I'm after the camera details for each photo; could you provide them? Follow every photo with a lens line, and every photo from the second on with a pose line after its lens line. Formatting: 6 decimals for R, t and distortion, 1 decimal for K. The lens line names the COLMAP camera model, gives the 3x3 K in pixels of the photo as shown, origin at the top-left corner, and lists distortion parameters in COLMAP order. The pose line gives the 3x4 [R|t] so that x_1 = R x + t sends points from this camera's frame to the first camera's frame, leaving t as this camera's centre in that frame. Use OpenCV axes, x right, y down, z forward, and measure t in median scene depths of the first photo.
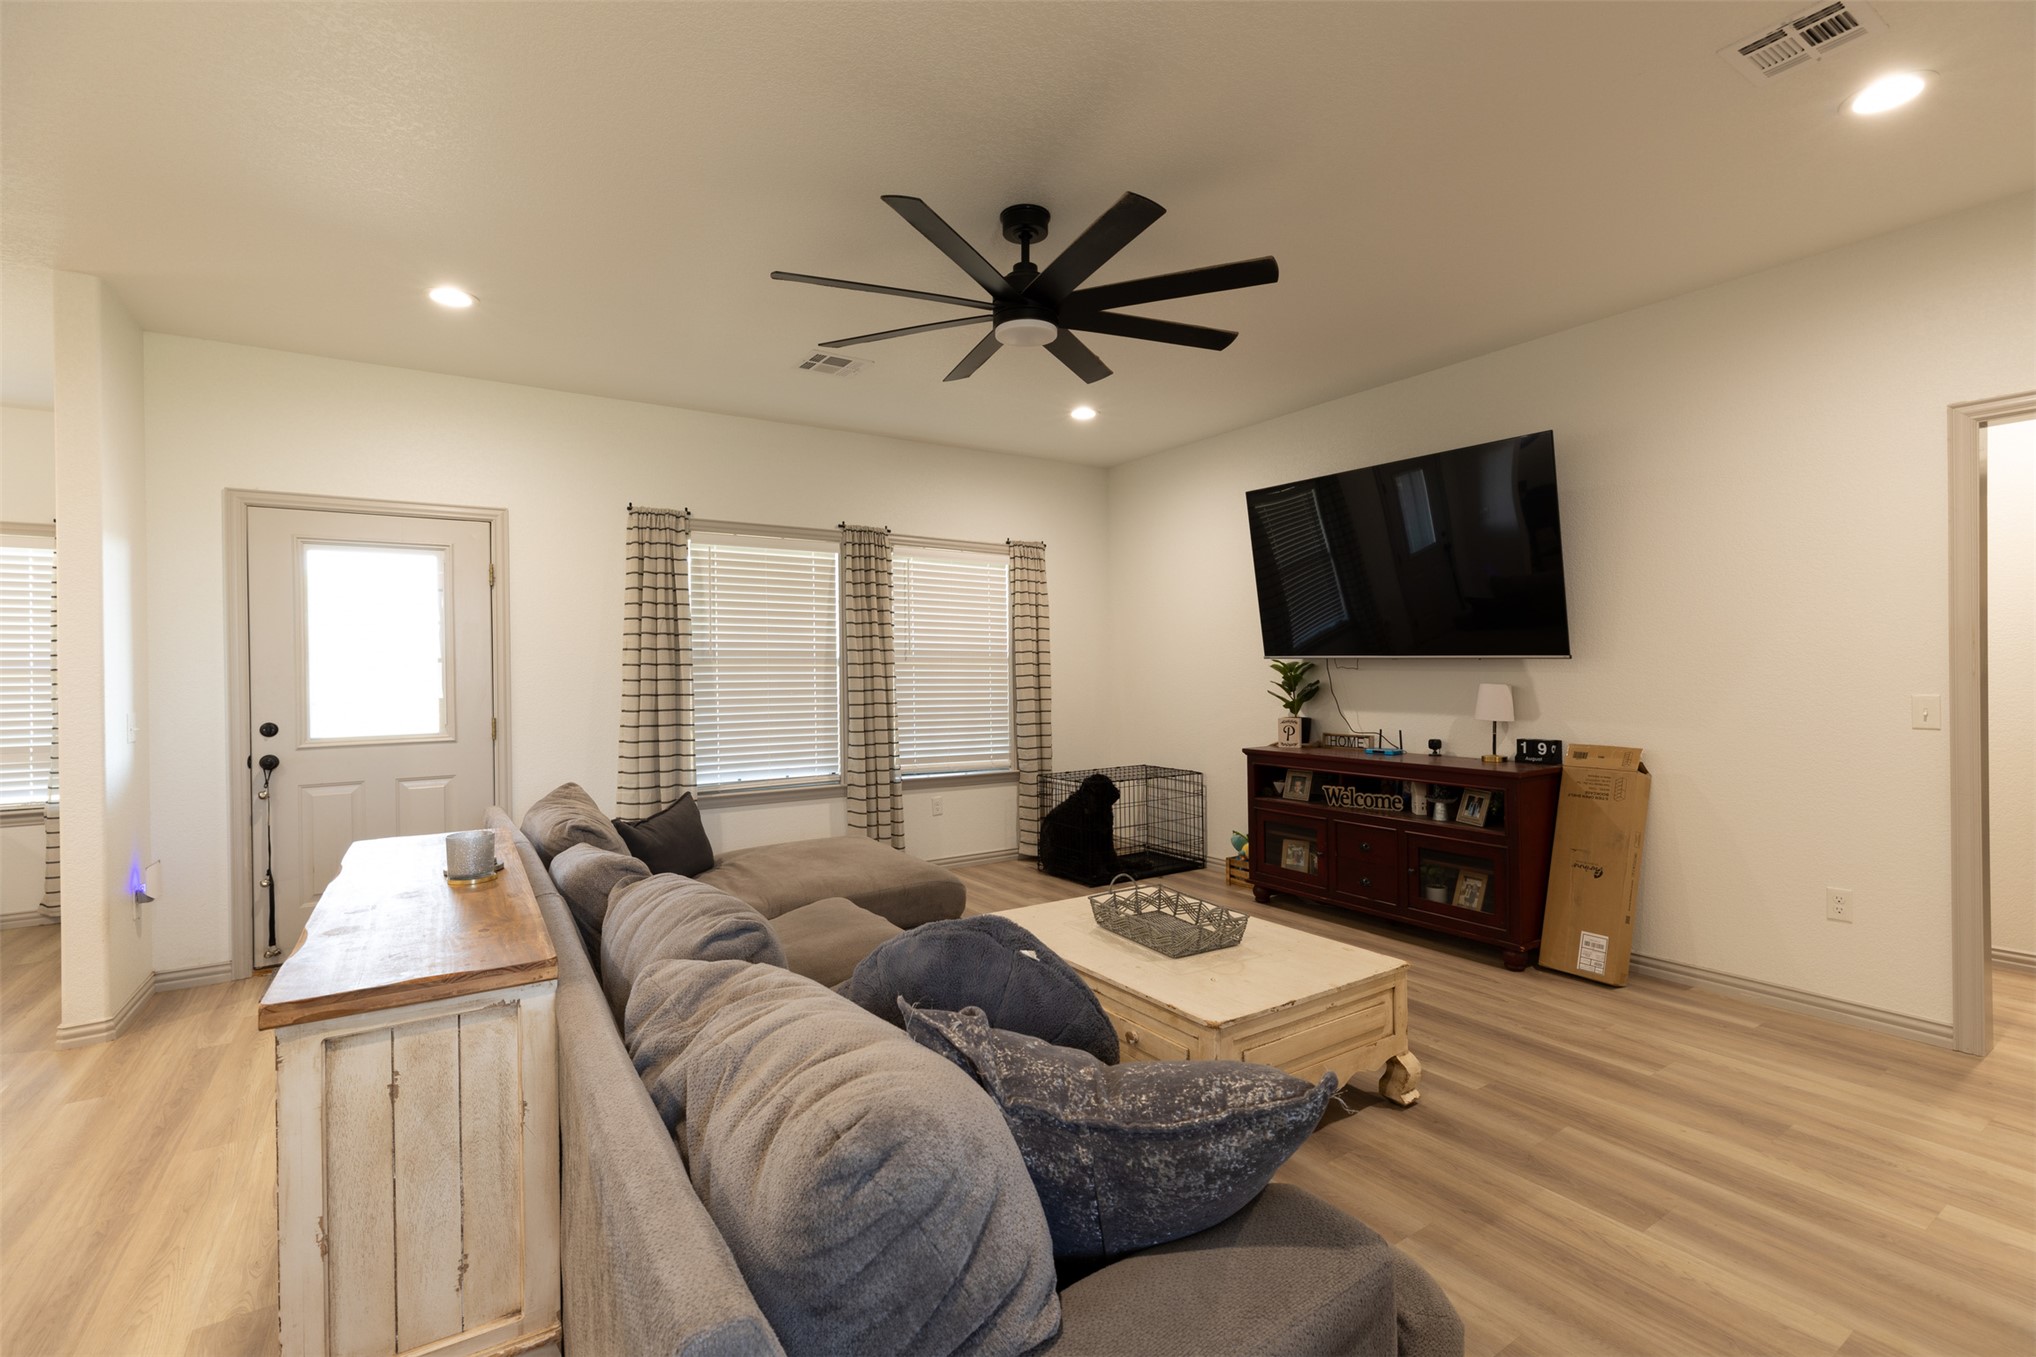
lens RADIAL K [[920.7, 0, 1015.8], [0, 920.7, 675.7], [0, 0, 1]] dist [0.004074, 0.000185]
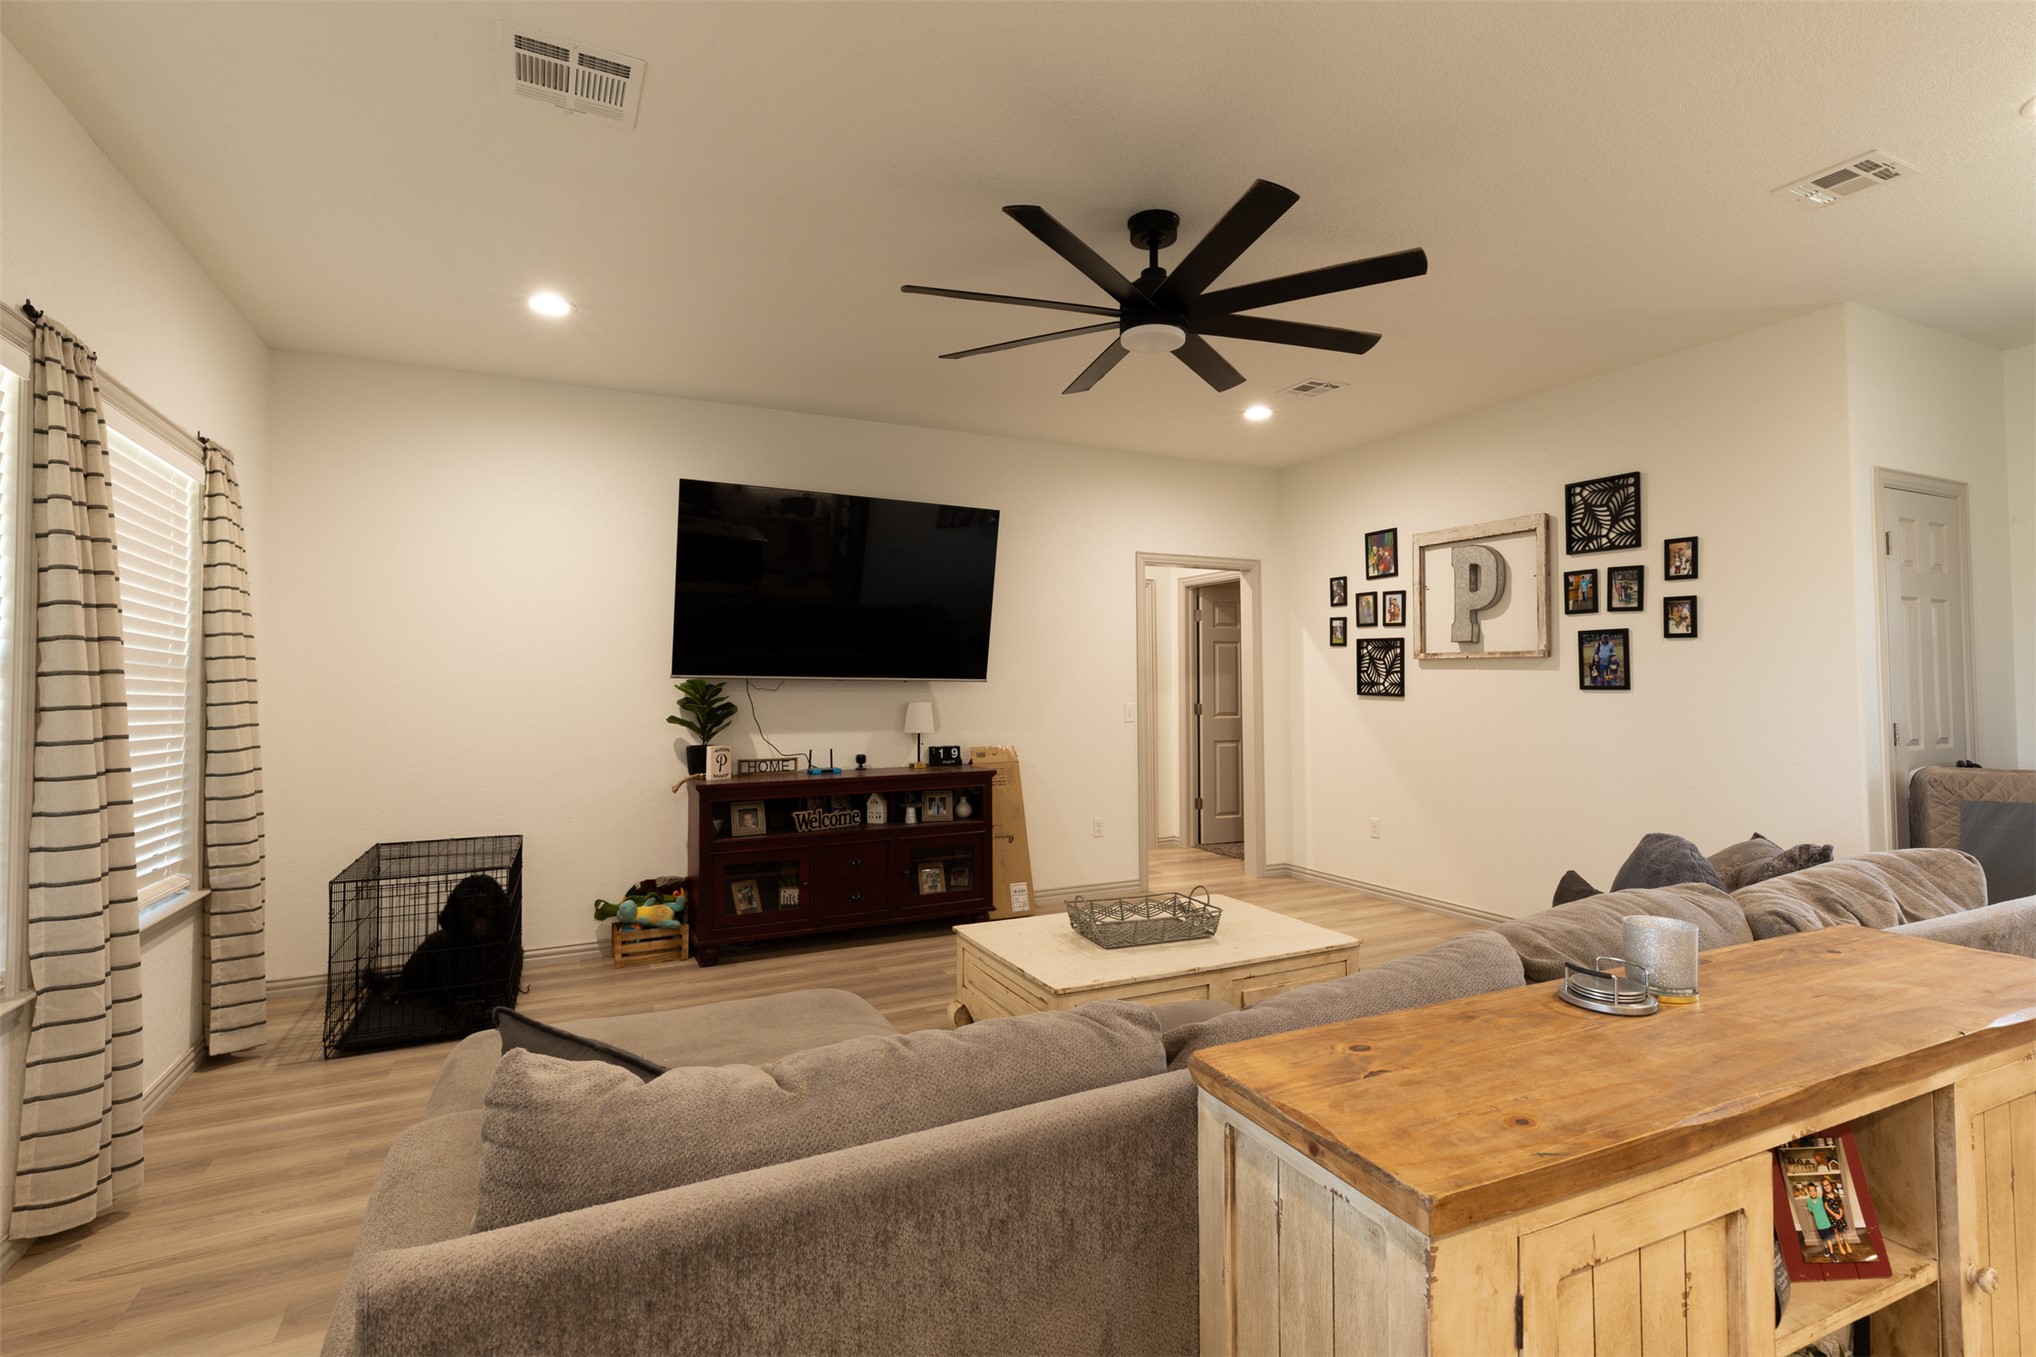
lens RADIAL K [[954.7, 0, 1007.0], [0, 954.7, 666.1], [0, 0, 1]] dist [0.003089, 0.001174]
pose [[0.119677, 0.034532, 0.992212, -0.565852], [0.014716, 0.999223, -0.036551, 0.007193], [-0.992704, 0.018975, 0.119075, 0.601607]]
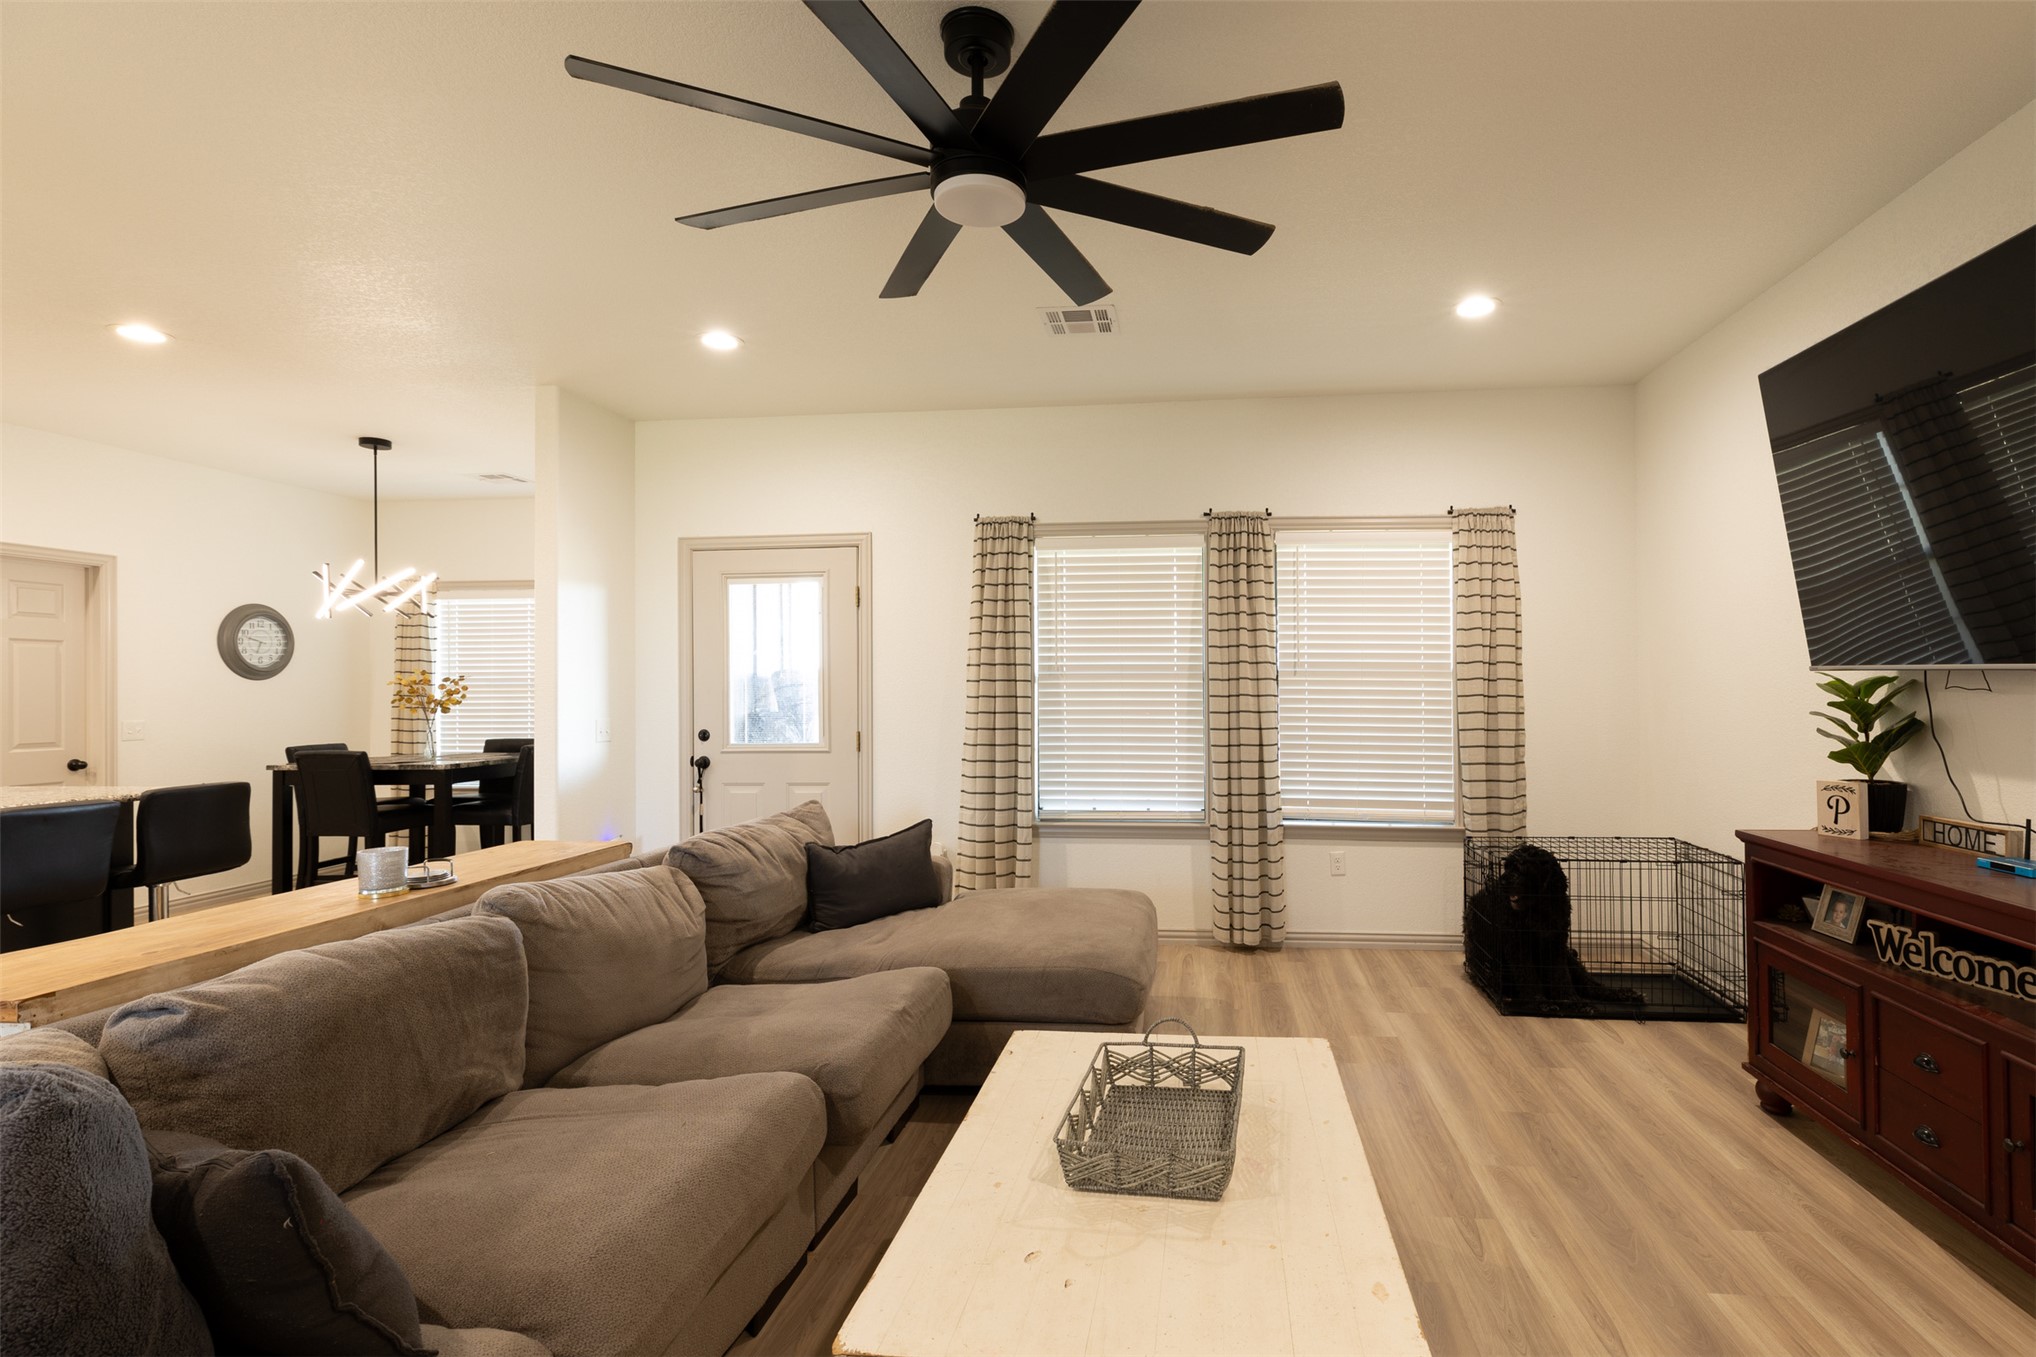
lens RADIAL K [[954.7, 0, 1103.8], [0, 954.7, 686.1], [0, 0, 1]] dist [0.003089, 0.001174]
pose [[0.775298, 0.003660, -0.631585, 0.308756], [-0.005998, 0.999981, -0.001569, -0.005496], [0.631567, 0.005005, 0.775305, 0.294472]]
